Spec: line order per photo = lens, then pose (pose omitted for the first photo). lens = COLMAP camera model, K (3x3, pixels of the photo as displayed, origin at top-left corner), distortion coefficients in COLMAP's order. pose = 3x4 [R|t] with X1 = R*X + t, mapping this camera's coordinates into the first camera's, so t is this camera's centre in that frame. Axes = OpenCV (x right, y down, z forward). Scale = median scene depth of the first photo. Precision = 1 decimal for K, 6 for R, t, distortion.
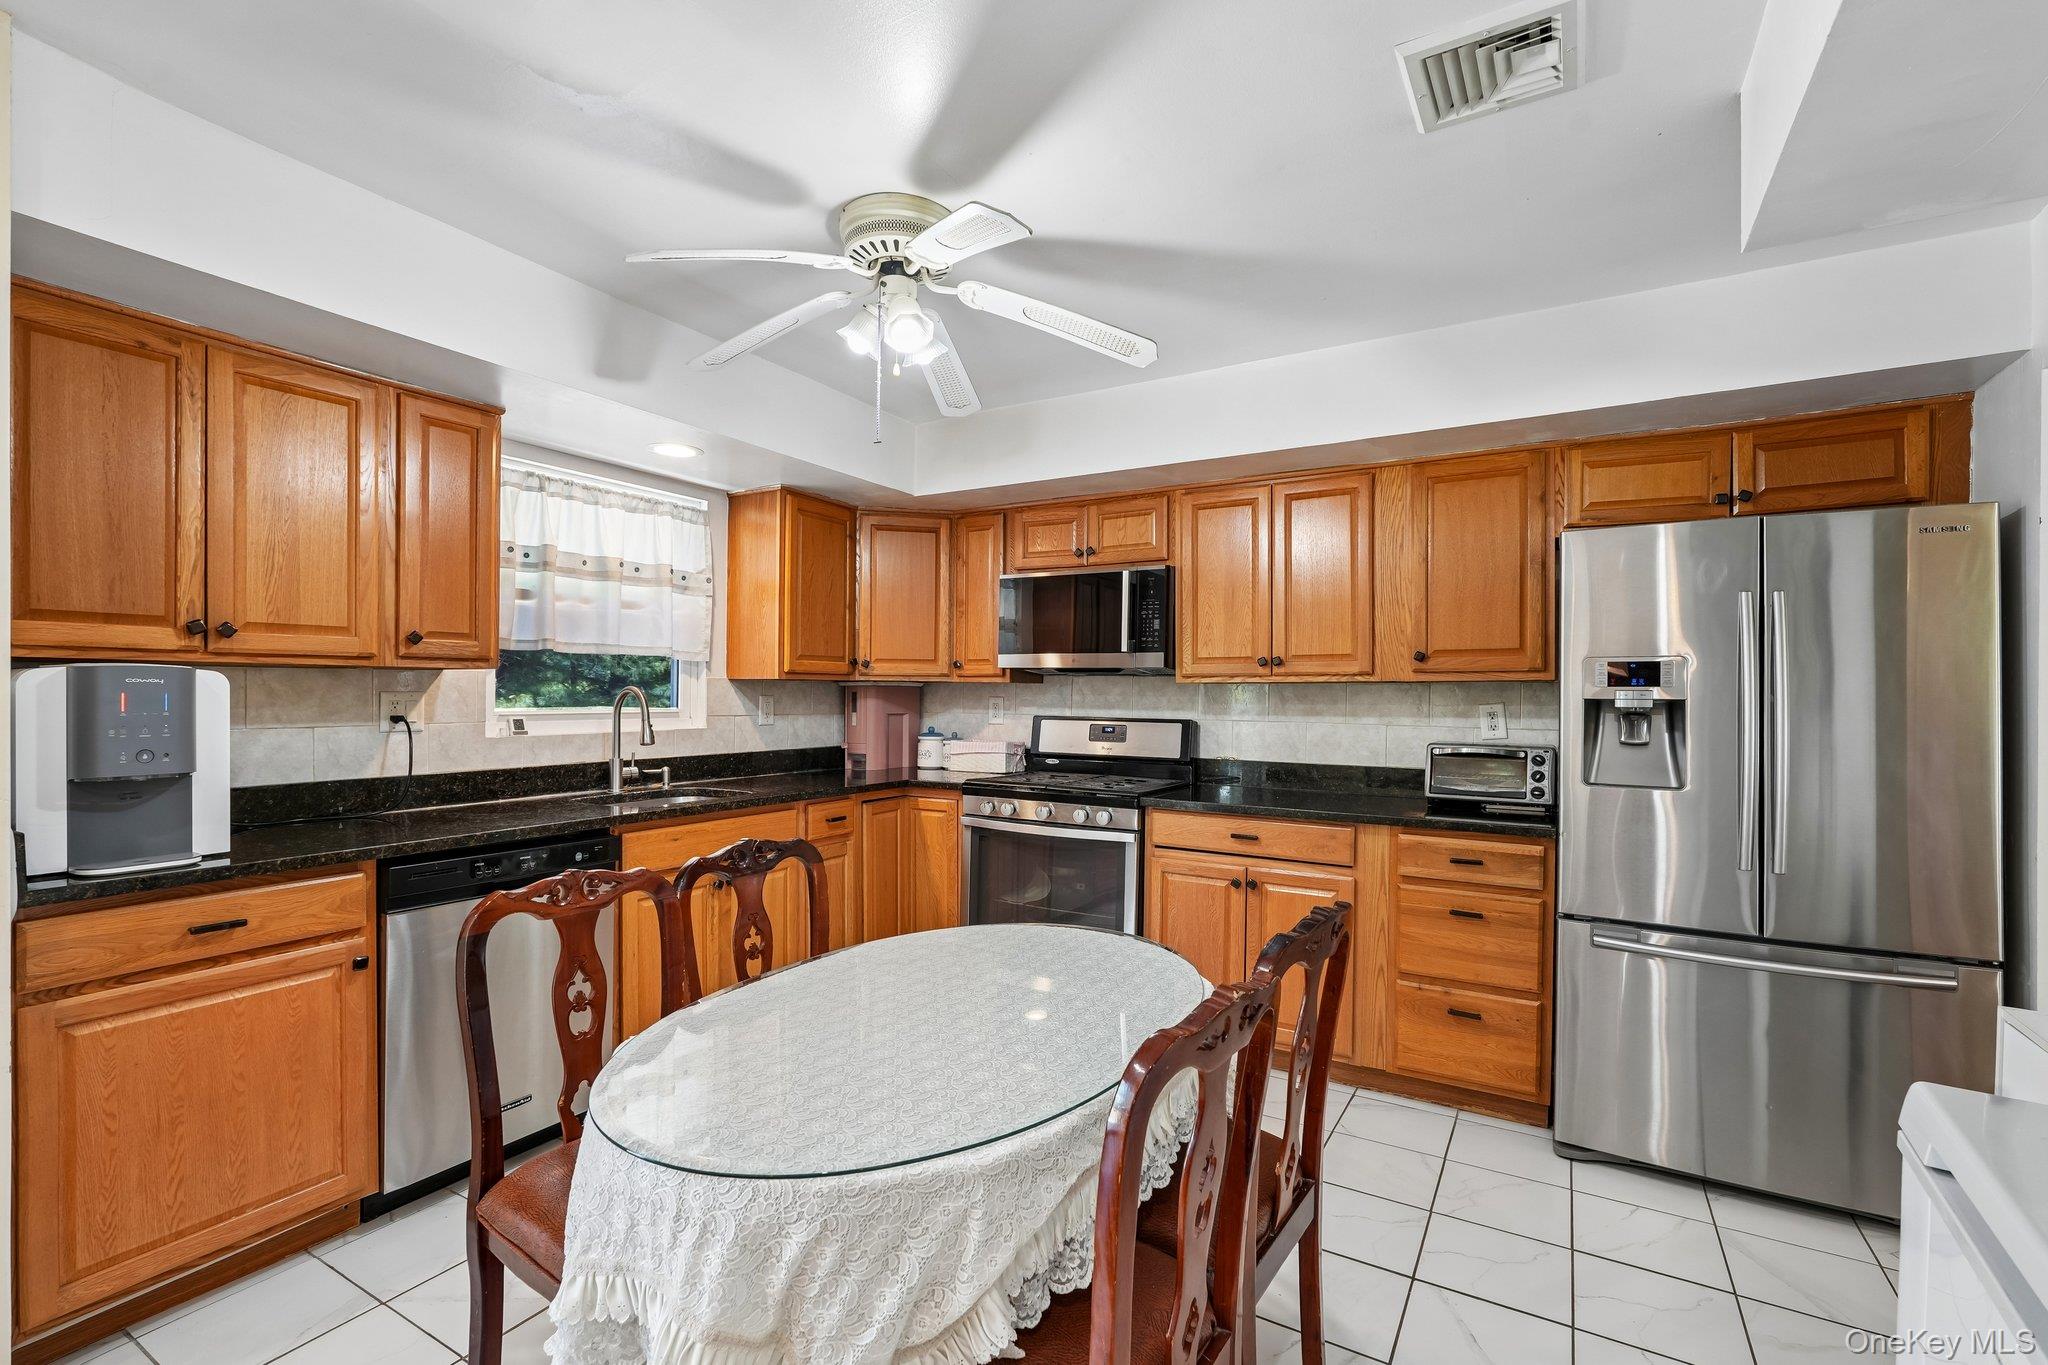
lens RADIAL K [[923.2, 0, 1028.2], [0, 923.2, 693.1], [0, 0, 1]] dist [-0.003268, 0.000657]
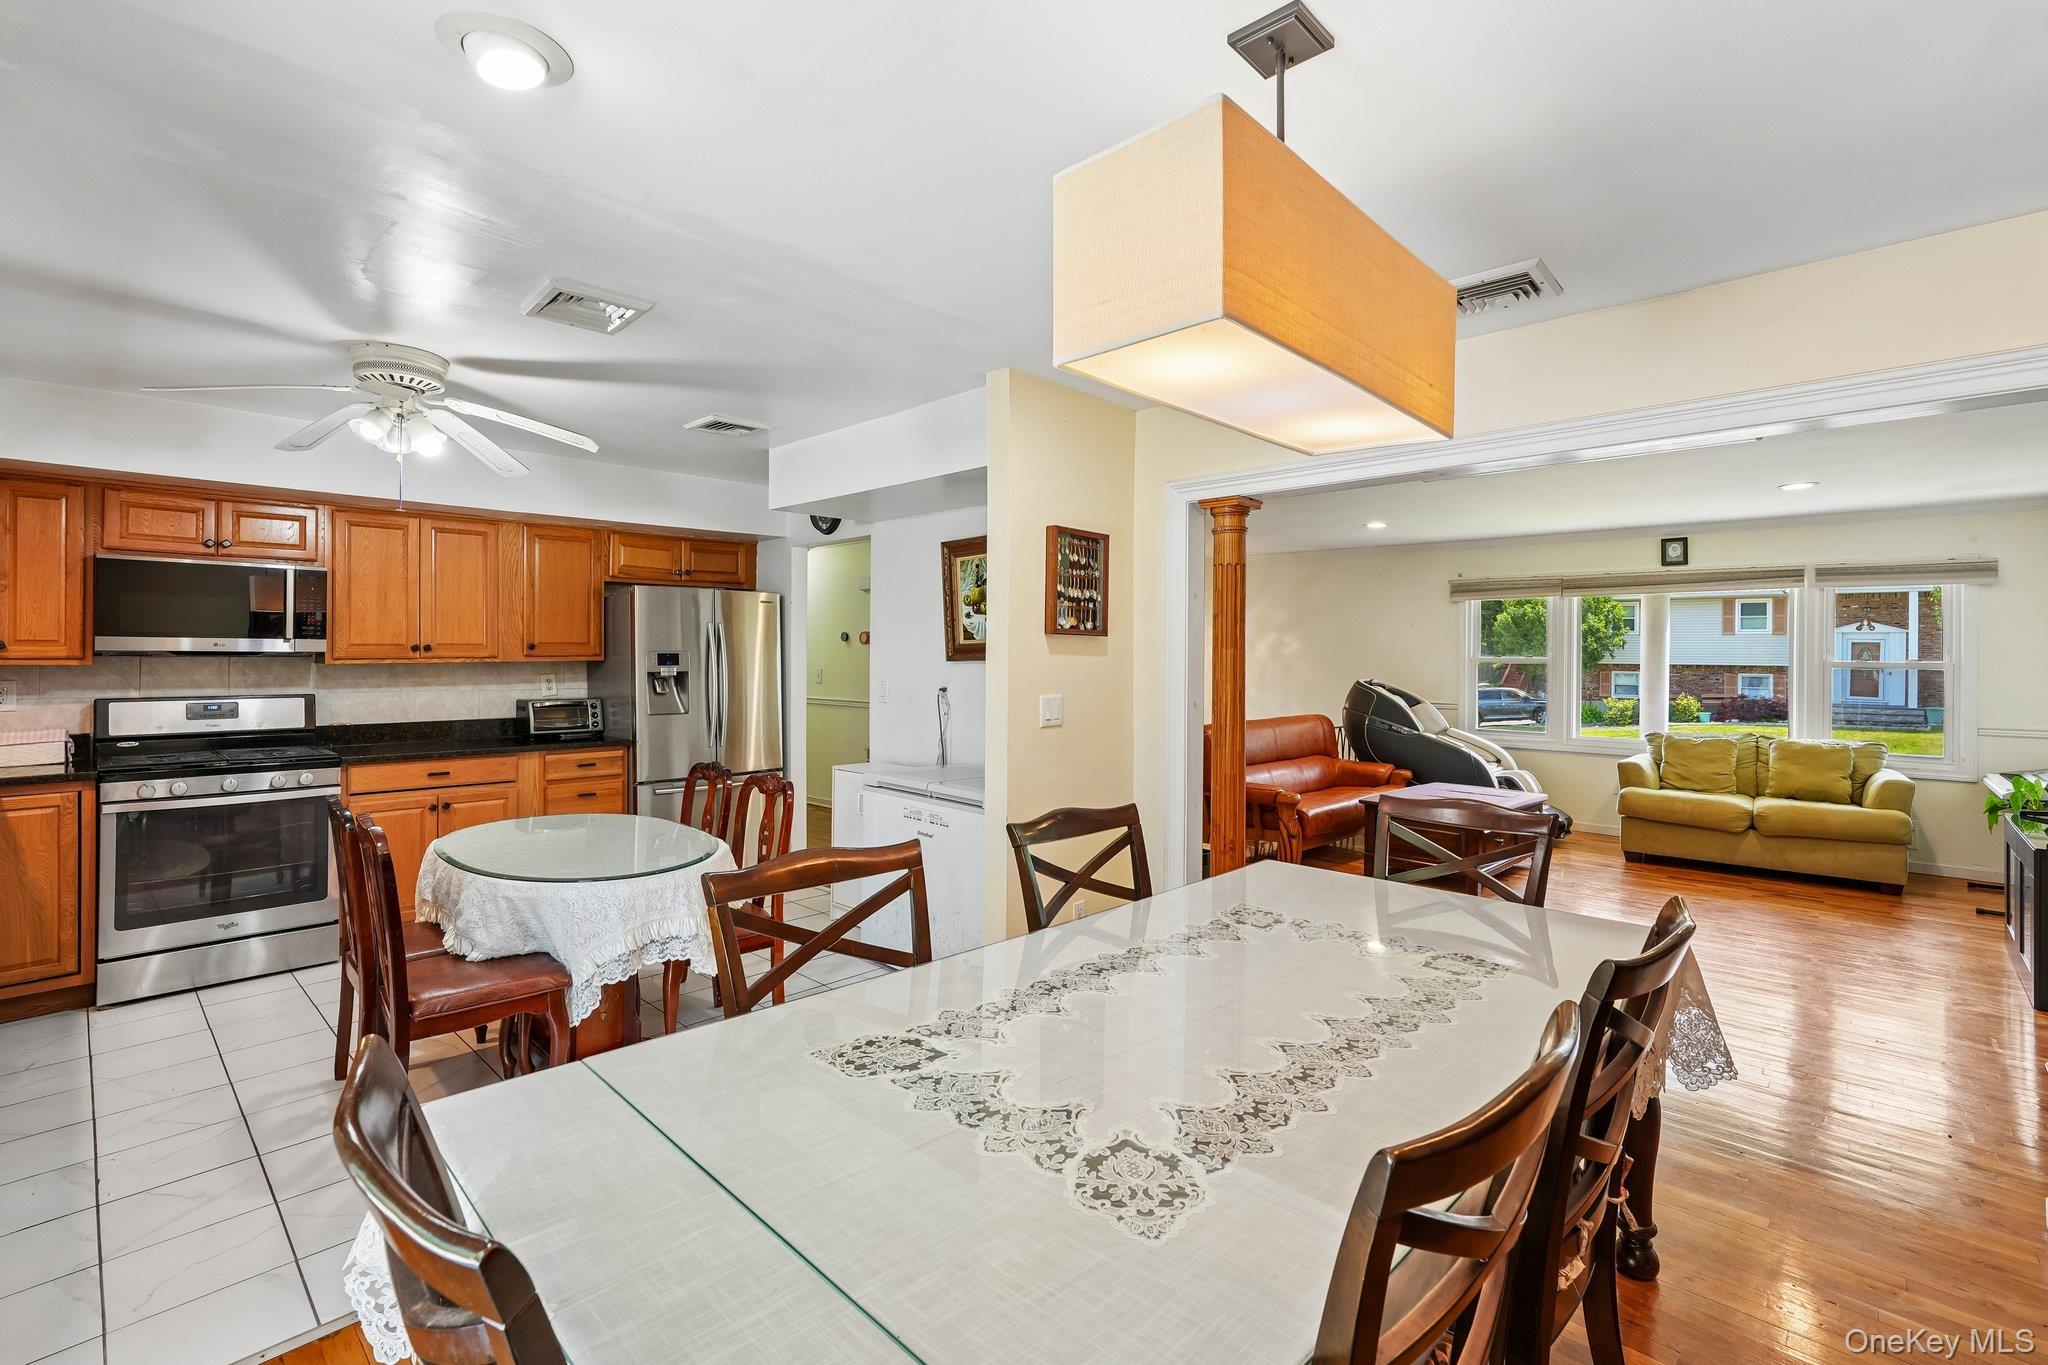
lens RADIAL K [[915.6, 0, 1037.2], [0, 915.6, 653.4], [0, 0, 1]] dist [-0.019292, 0.007349]
pose [[0.211367, -0.009163, 0.977364, -0.880398], [-0.002779, 0.999946, 0.009976, -0.043088], [-0.977403, -0.004825, 0.211330, -0.178639]]
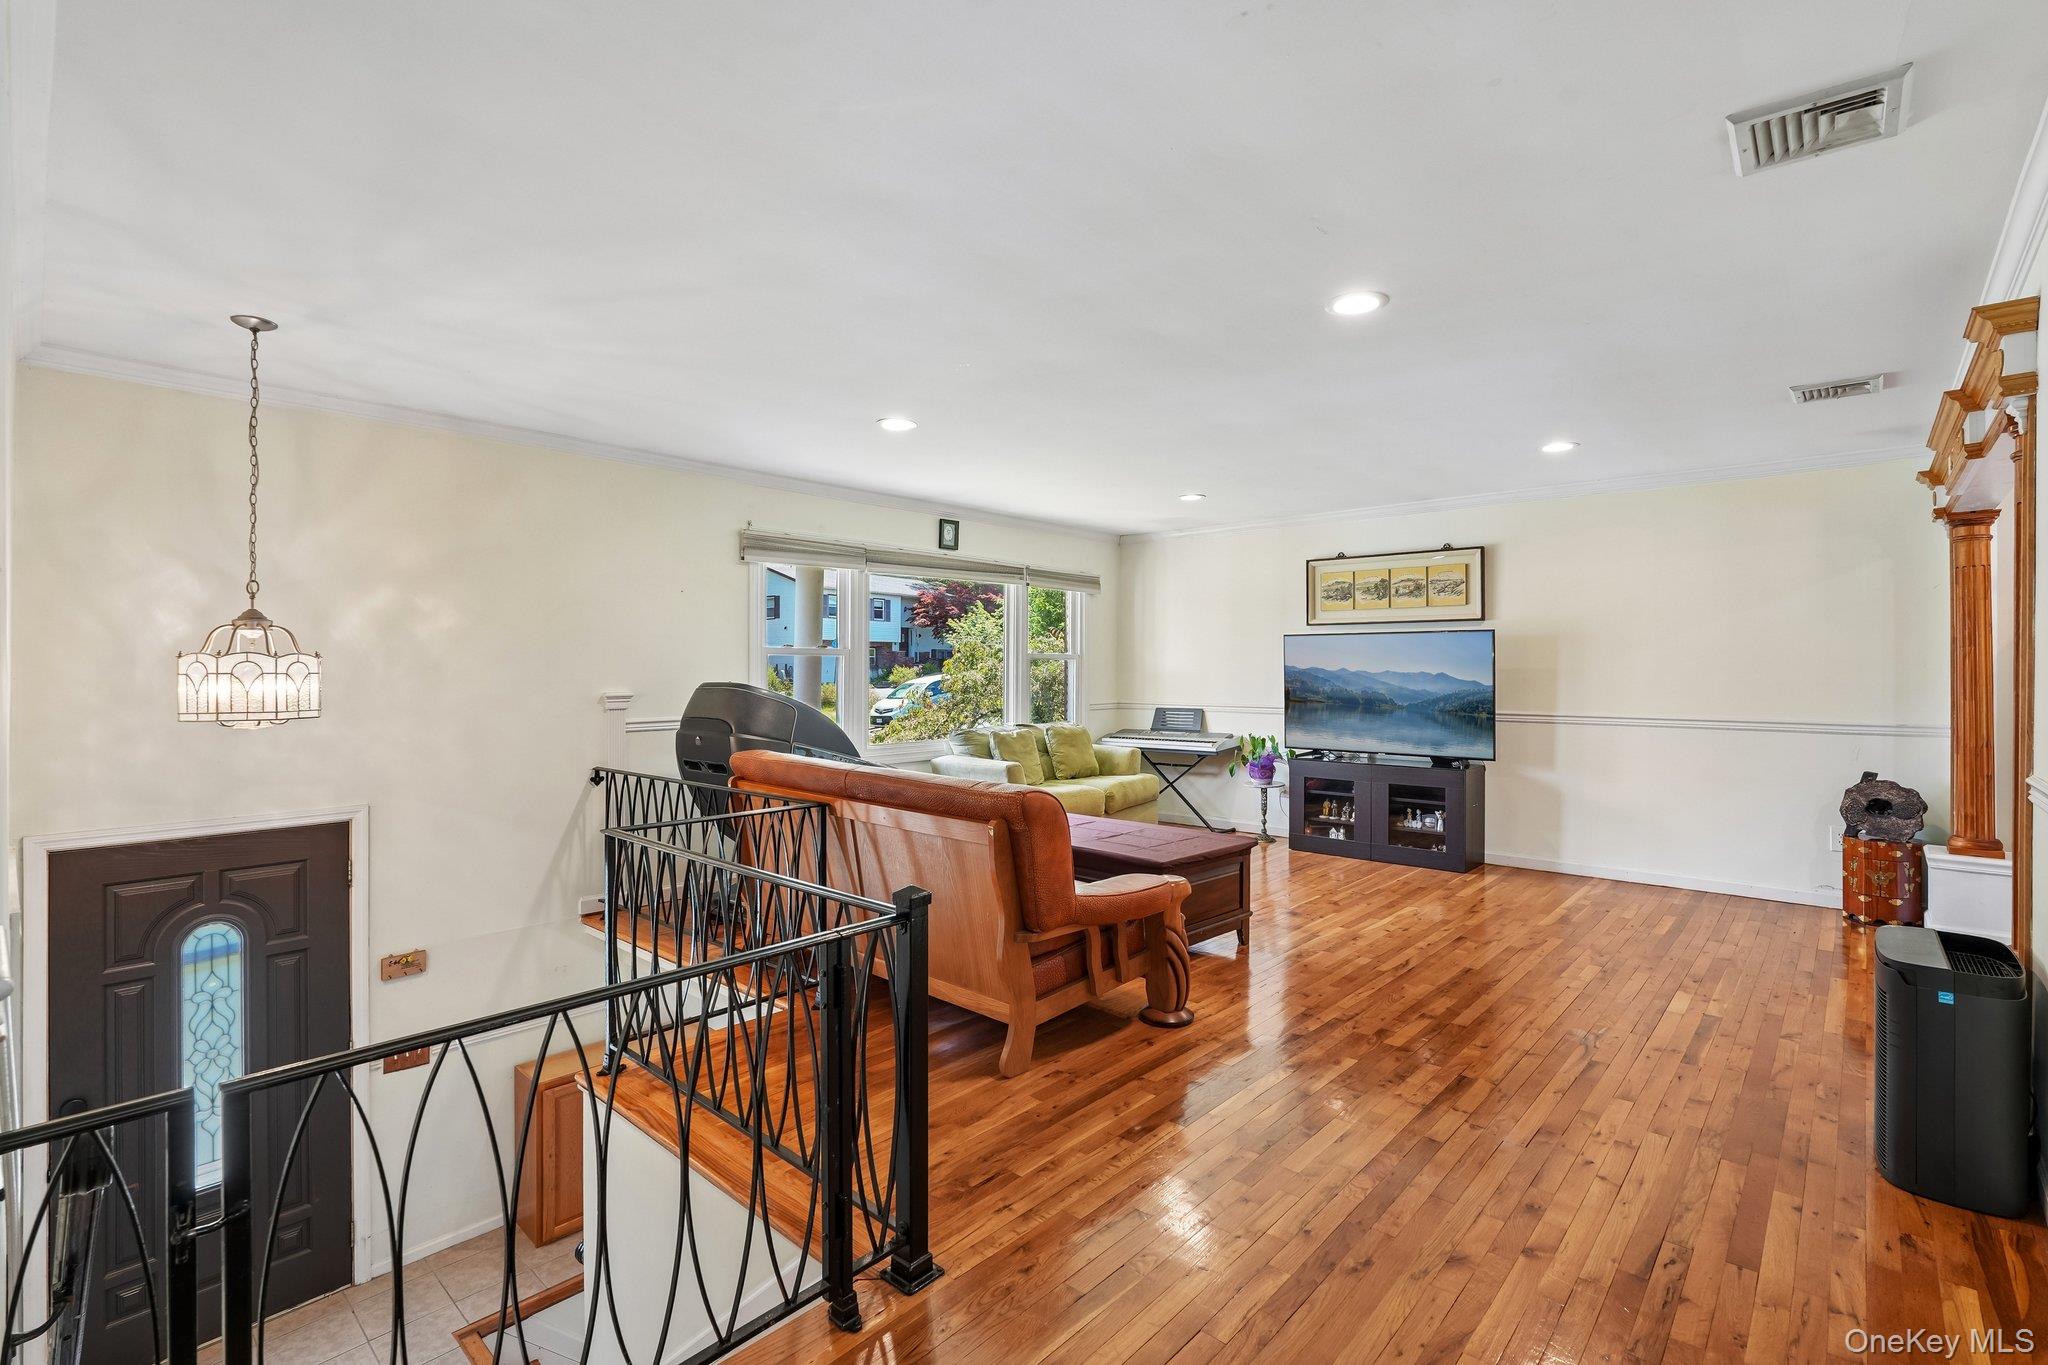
lens RADIAL K [[935.6, 0, 1038.2], [0, 935.6, 665.7], [0, 0, 1]] dist [-0.004086, -0.000442]
pose [[-0.982027, -0.013218, 0.188275, 0.946228], [-0.012789, 0.999912, 0.003494, 0.009649], [-0.188305, 0.001024, -0.982110, 0.767585]]
